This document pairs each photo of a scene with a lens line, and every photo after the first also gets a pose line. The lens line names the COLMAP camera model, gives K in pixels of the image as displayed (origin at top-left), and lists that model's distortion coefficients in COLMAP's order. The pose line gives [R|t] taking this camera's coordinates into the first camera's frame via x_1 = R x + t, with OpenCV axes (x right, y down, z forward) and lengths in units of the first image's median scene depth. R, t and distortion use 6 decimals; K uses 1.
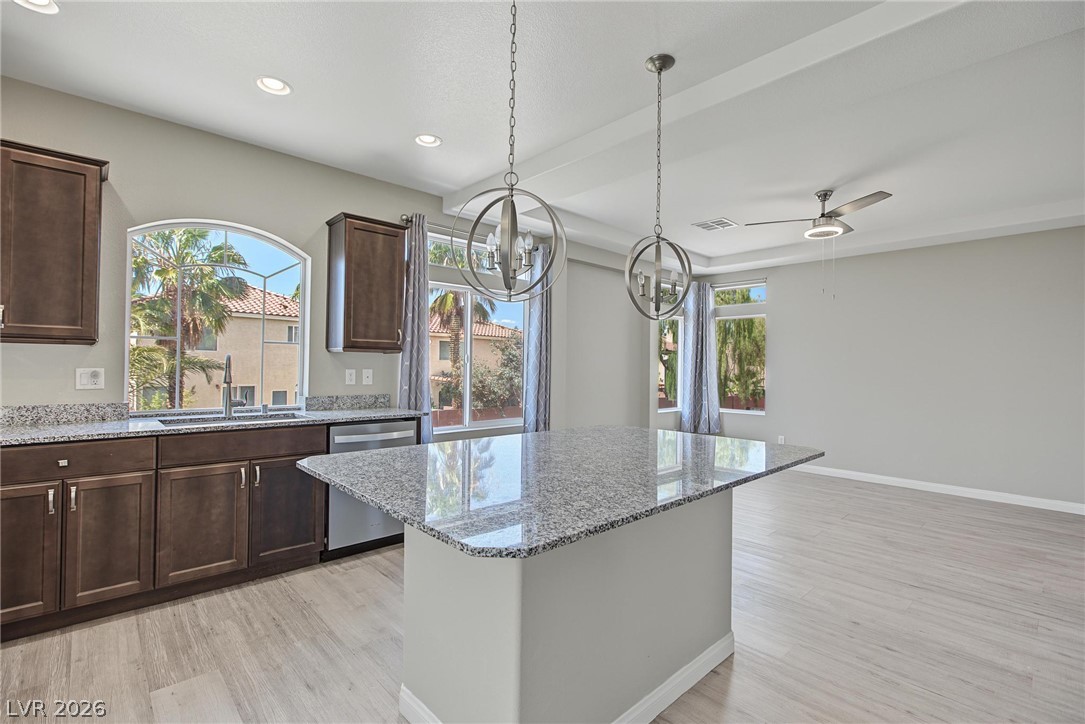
lens RADIAL K [[494.4, 0, 542.5], [0, 494.4, 362.0], [0, 0, 1]] dist [-0.000485, 0.000024]
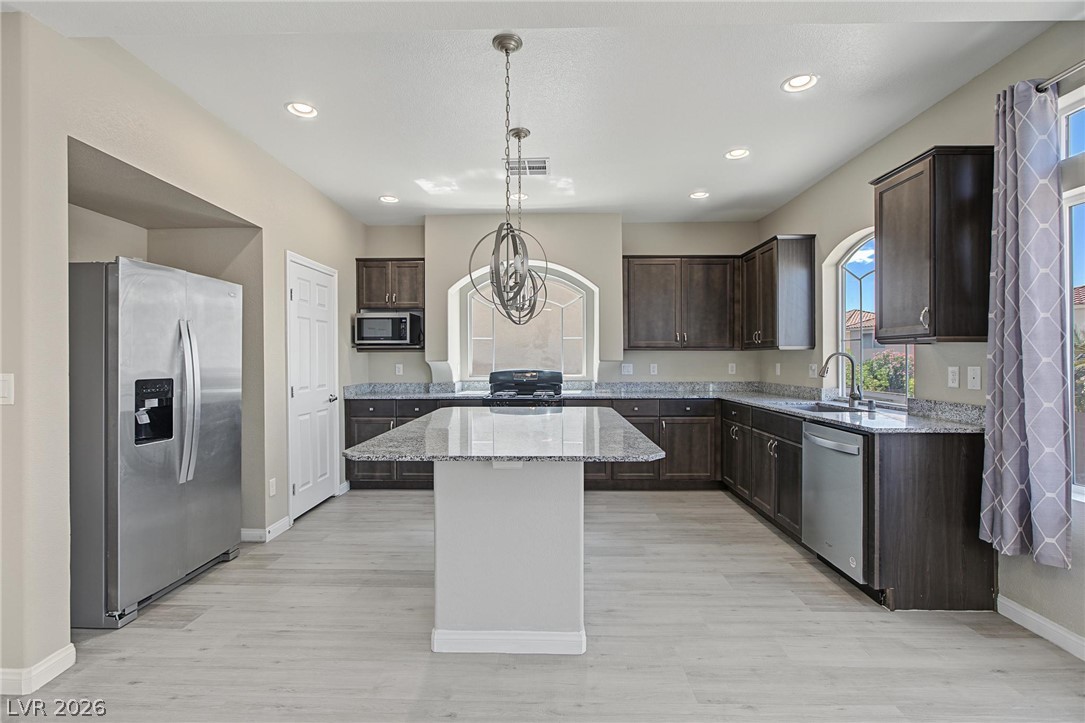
lens RADIAL K [[494.4, 0, 542.5], [0, 494.4, 361.5], [0, 0, 1]] dist [-0.000485, 0.000024]
pose [[-0.696209, -0.006773, -0.717807, 0.789326], [0.002811, 0.999922, -0.012162, 0.022158], [0.717833, -0.010485, -0.696136, 1.549554]]
